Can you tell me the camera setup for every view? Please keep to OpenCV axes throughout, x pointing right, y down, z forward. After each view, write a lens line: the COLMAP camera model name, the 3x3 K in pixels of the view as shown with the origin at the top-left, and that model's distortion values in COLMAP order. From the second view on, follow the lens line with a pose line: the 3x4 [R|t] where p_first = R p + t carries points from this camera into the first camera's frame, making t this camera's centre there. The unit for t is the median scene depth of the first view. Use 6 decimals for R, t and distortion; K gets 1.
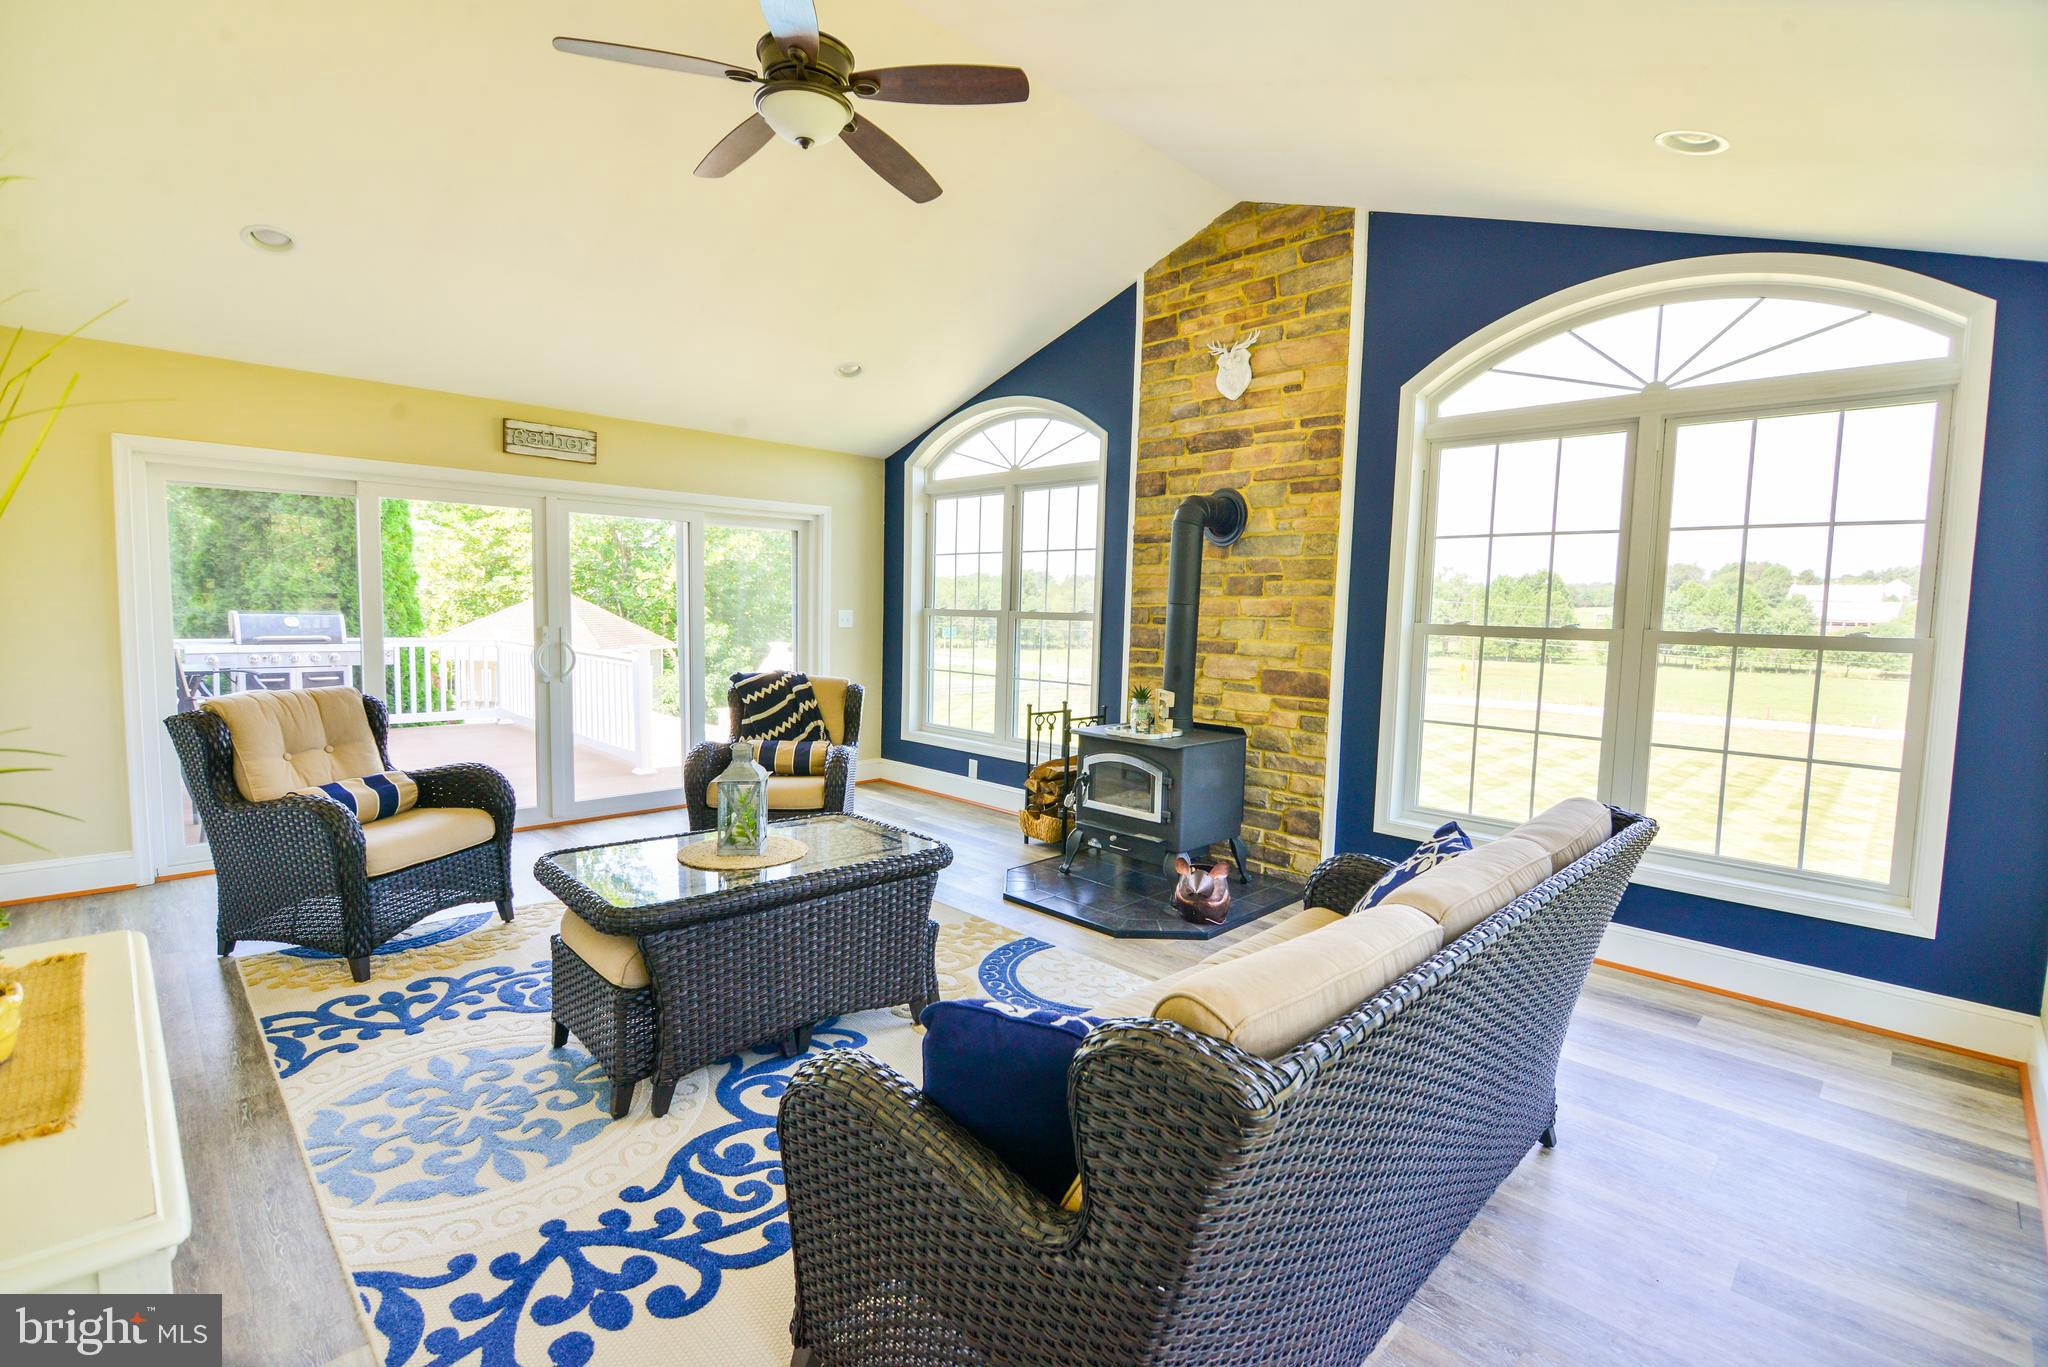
lens RADIAL K [[923.4, 0, 1037.7], [0, 923.4, 689.3], [0, 0, 1]] dist [-0.008057, -0.007180]
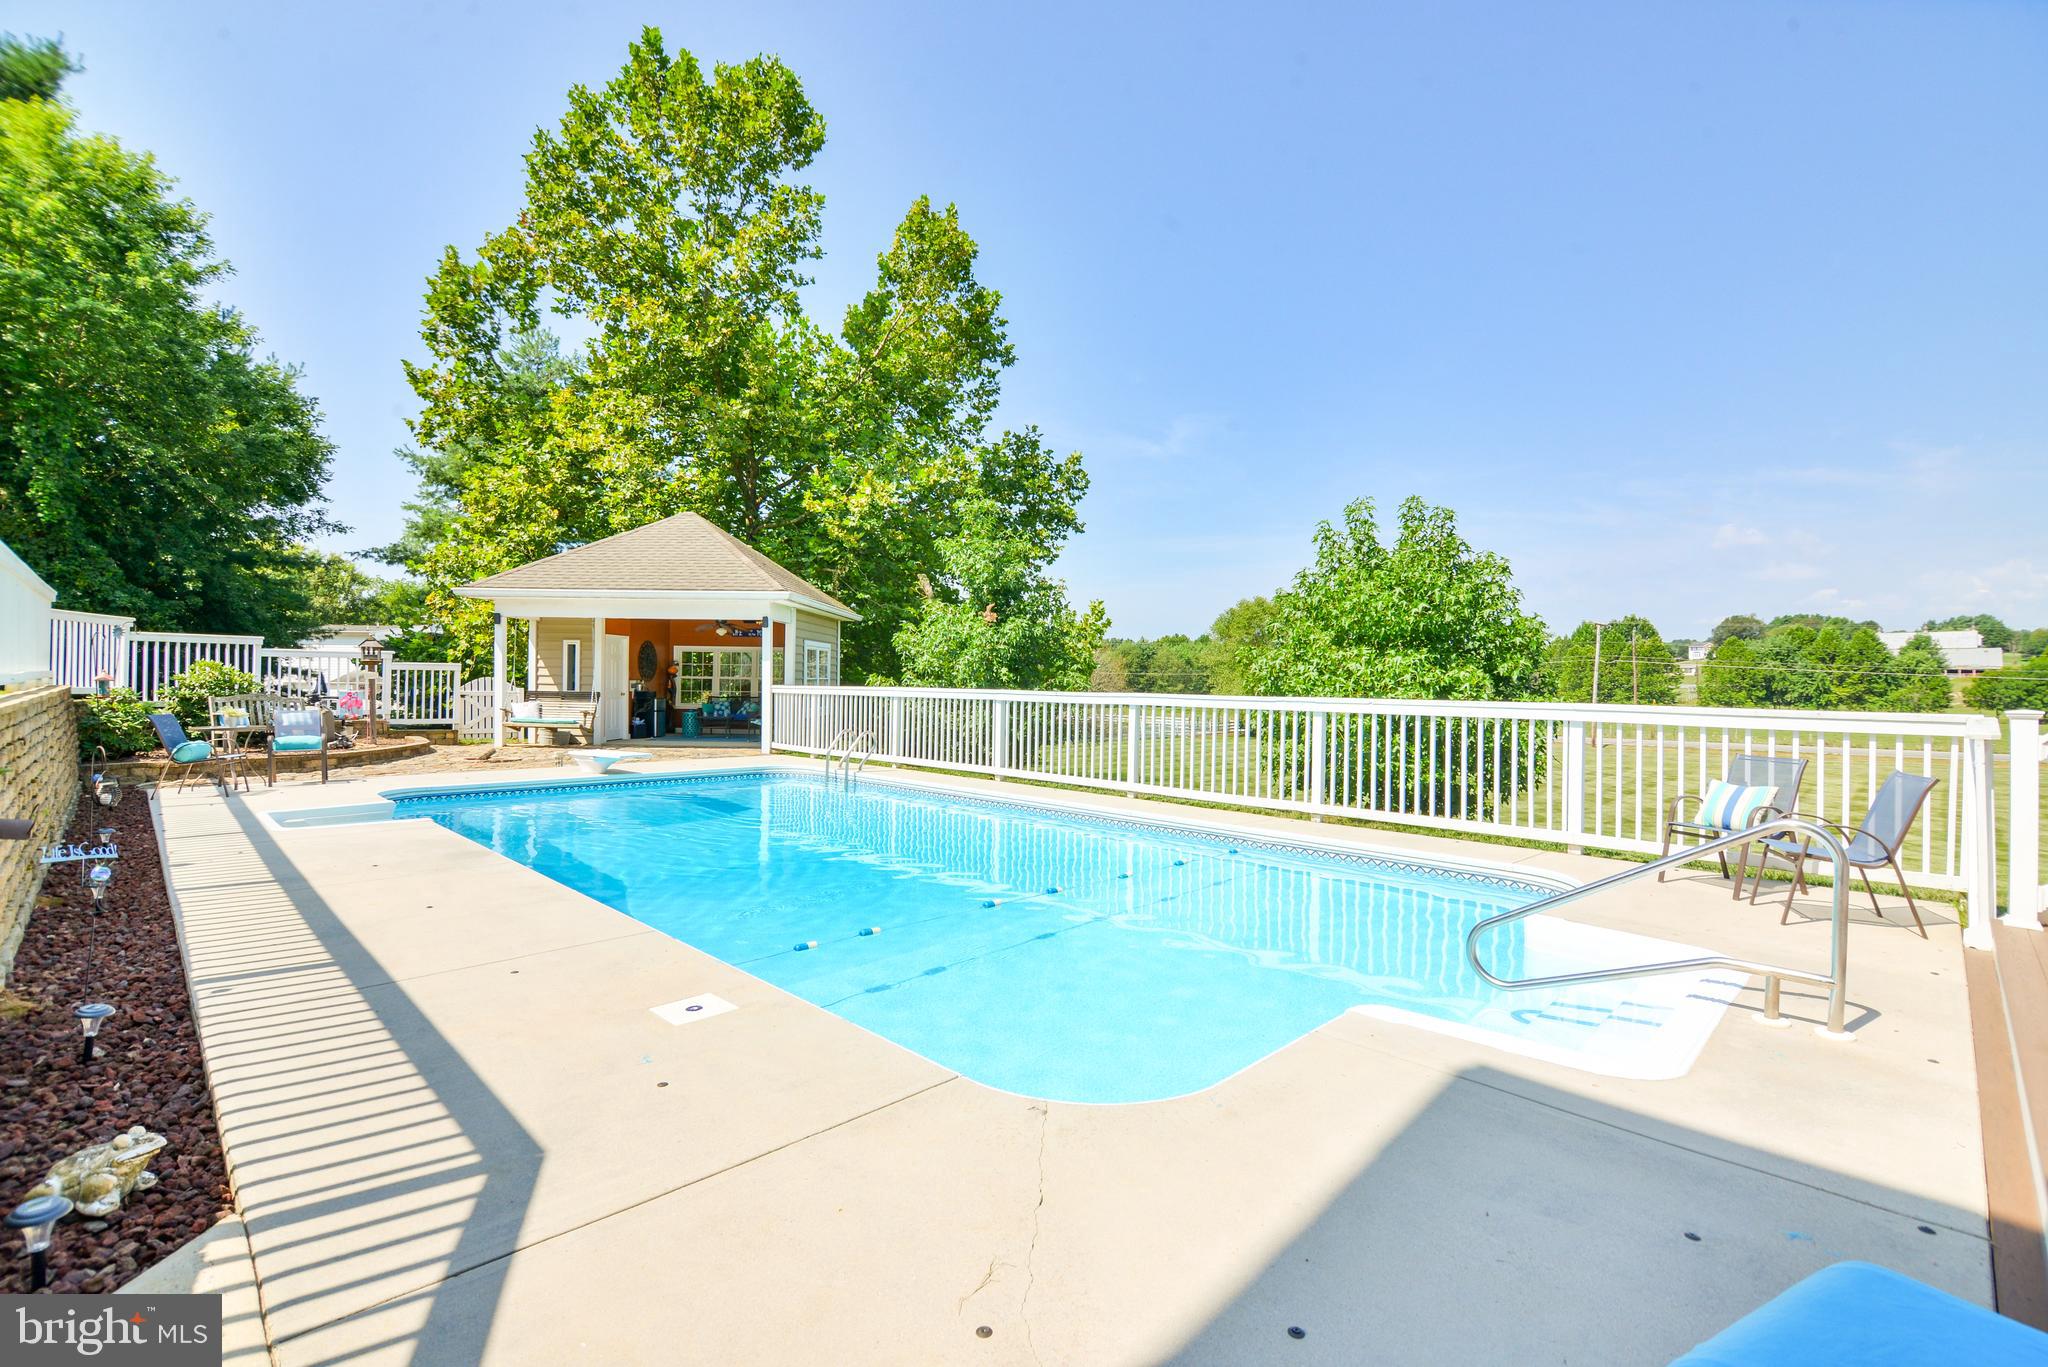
lens RADIAL K [[923.4, 0, 1037.7], [0, 923.4, 689.3], [0, 0, 1]] dist [-0.008057, -0.007180]
pose [[0.999941, -0.009312, -0.005649, -5.224345], [0.008864, 0.997160, -0.074795, 0.971399], [0.006330, 0.074740, 0.997183, 7.317734]]
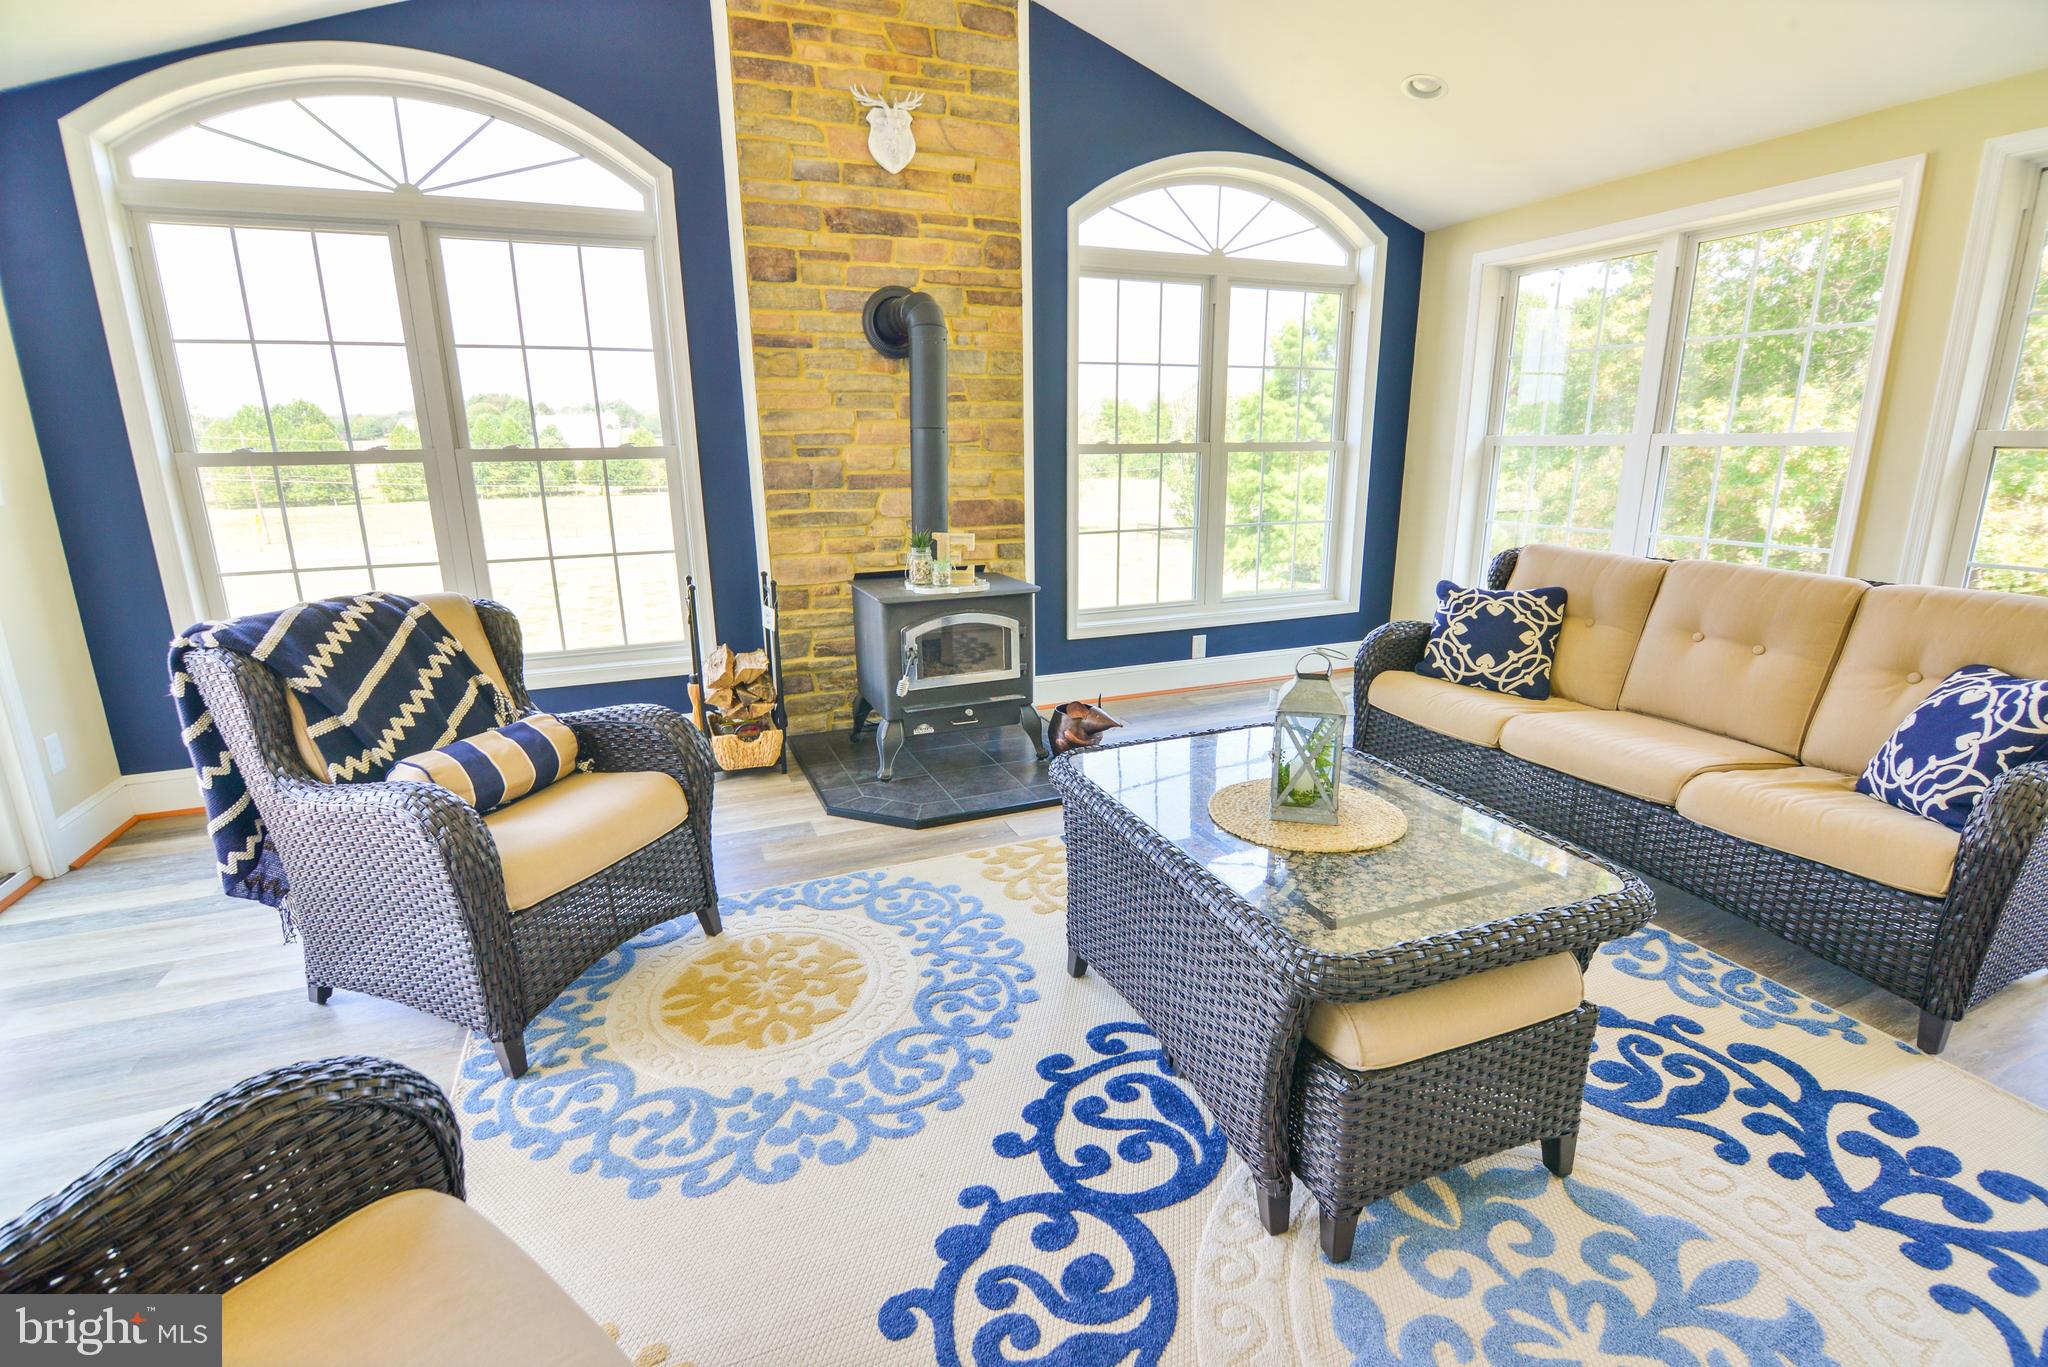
lens RADIAL K [[911.7, 0, 989.9], [0, 911.7, 704.6], [0, 0, 1]] dist [-0.041150, 0.010485]
pose [[0.398286, -0.281489, 0.873002, -0.550844], [0.091110, 0.959182, 0.267711, -0.061104], [-0.912725, -0.027086, 0.407675, 0.541291]]
